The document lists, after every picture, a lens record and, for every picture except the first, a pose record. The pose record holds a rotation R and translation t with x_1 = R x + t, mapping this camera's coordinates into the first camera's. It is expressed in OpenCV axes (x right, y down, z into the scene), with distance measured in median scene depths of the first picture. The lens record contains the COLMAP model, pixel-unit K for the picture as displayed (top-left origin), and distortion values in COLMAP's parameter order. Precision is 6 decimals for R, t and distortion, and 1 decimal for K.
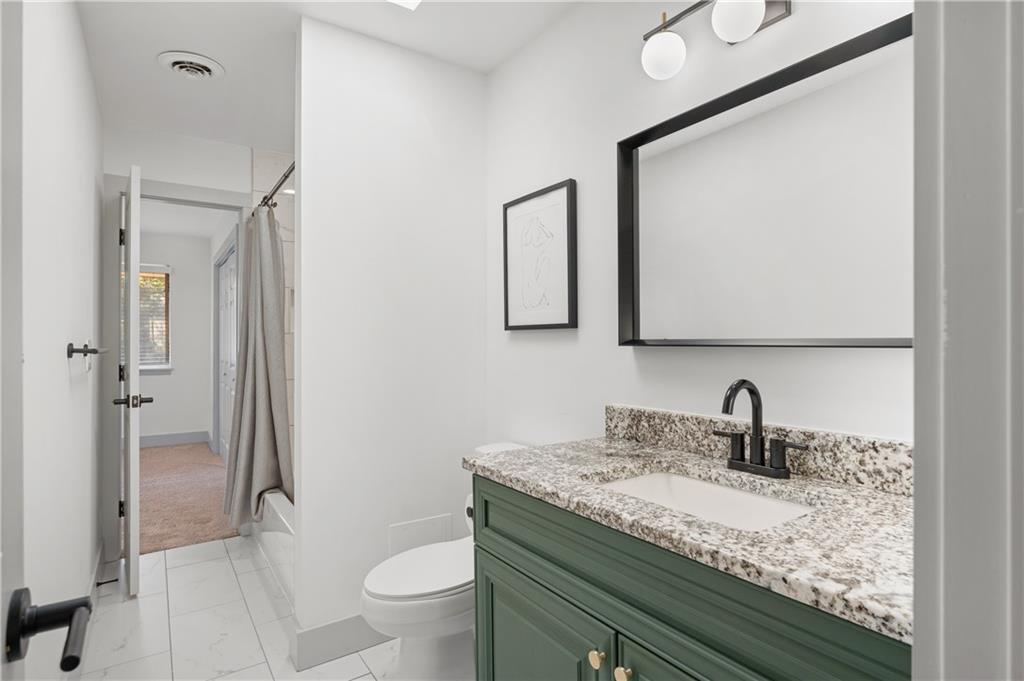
lens RADIAL K [[530.3, 0, 512.0], [0, 530.3, 340.5], [0, 0, 1]] dist [-0.012433, -0.000743]
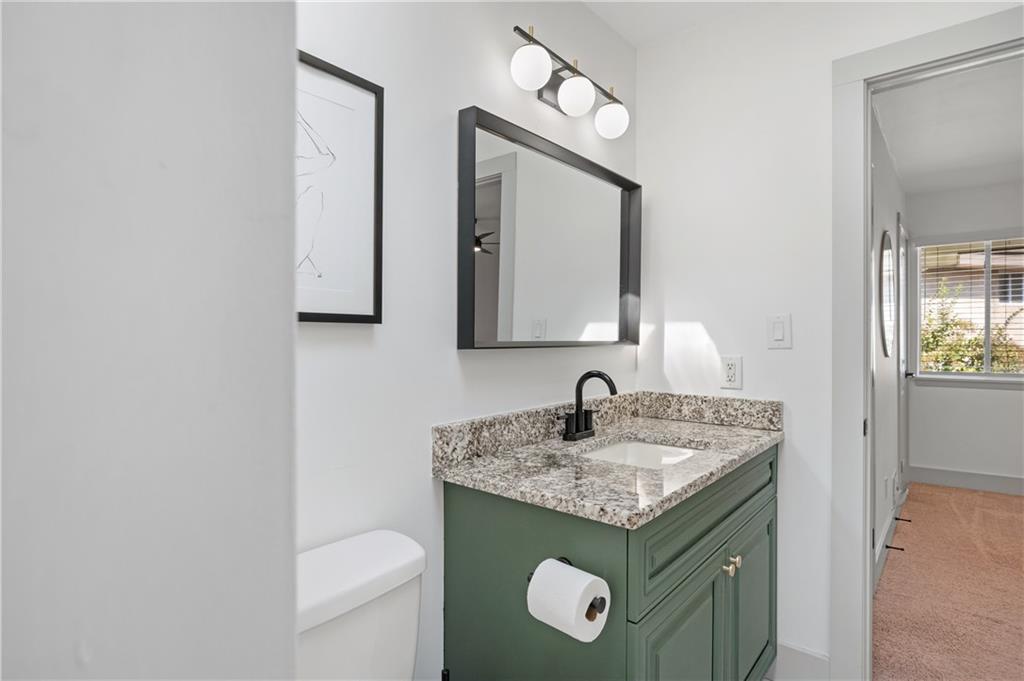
lens RADIAL K [[530.3, 0, 512.0], [0, 530.3, 340.5], [0, 0, 1]] dist [-0.012433, -0.000743]
pose [[-0.276016, -0.000381, 0.961153, -0.640764], [-0.000067, 1.000000, 0.000378, -0.003519], [-0.961153, 0.000040, -0.276016, 1.216092]]
